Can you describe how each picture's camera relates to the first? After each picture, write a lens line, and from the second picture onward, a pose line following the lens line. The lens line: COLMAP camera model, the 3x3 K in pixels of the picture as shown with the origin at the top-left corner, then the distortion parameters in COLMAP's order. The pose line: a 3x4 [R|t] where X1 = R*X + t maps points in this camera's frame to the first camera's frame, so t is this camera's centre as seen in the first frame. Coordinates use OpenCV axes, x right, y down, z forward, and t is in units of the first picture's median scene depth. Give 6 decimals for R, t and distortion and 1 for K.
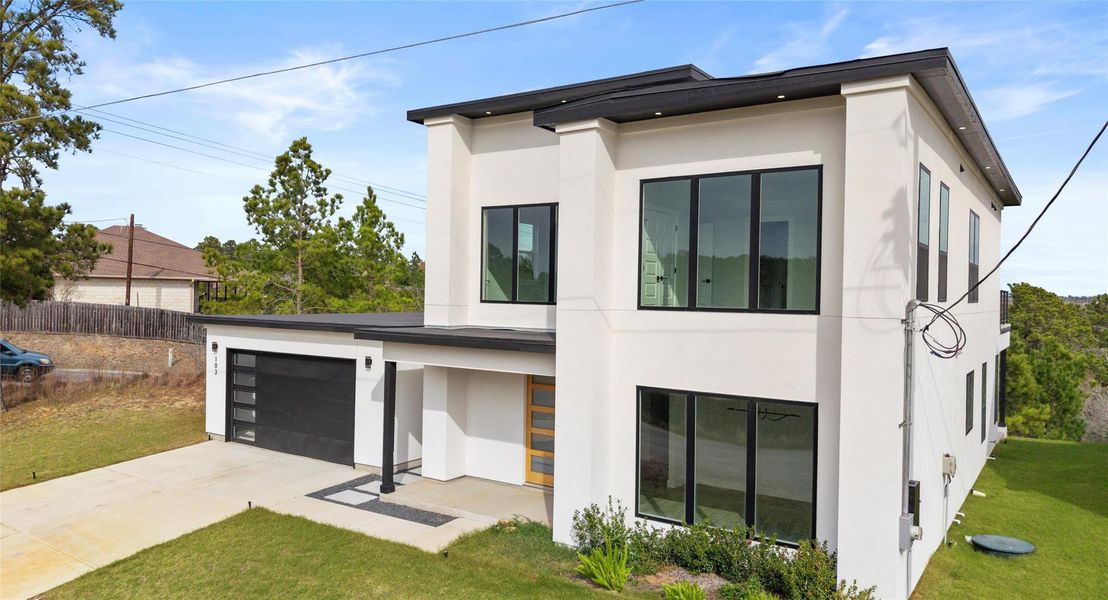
lens RADIAL K [[756.0, 0, 553.2], [0, 756.0, 299.5], [0, 0, 1]] dist [0.014213, 0.001084]
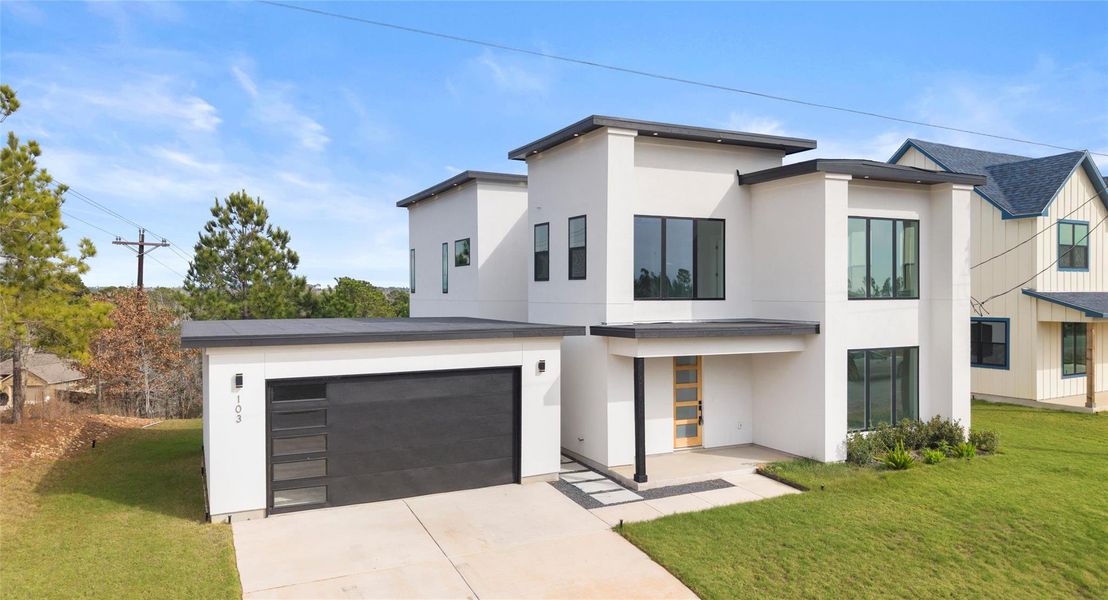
lens RADIAL K [[756.0, 0, 553.5], [0, 756.0, 295.8], [0, 0, 1]] dist [0.014213, 0.001084]
pose [[0.494881, -0.026086, 0.868569, -1.171877], [0.015071, 0.999657, 0.021436, -0.029055], [-0.868830, 0.002482, 0.495104, 0.571782]]
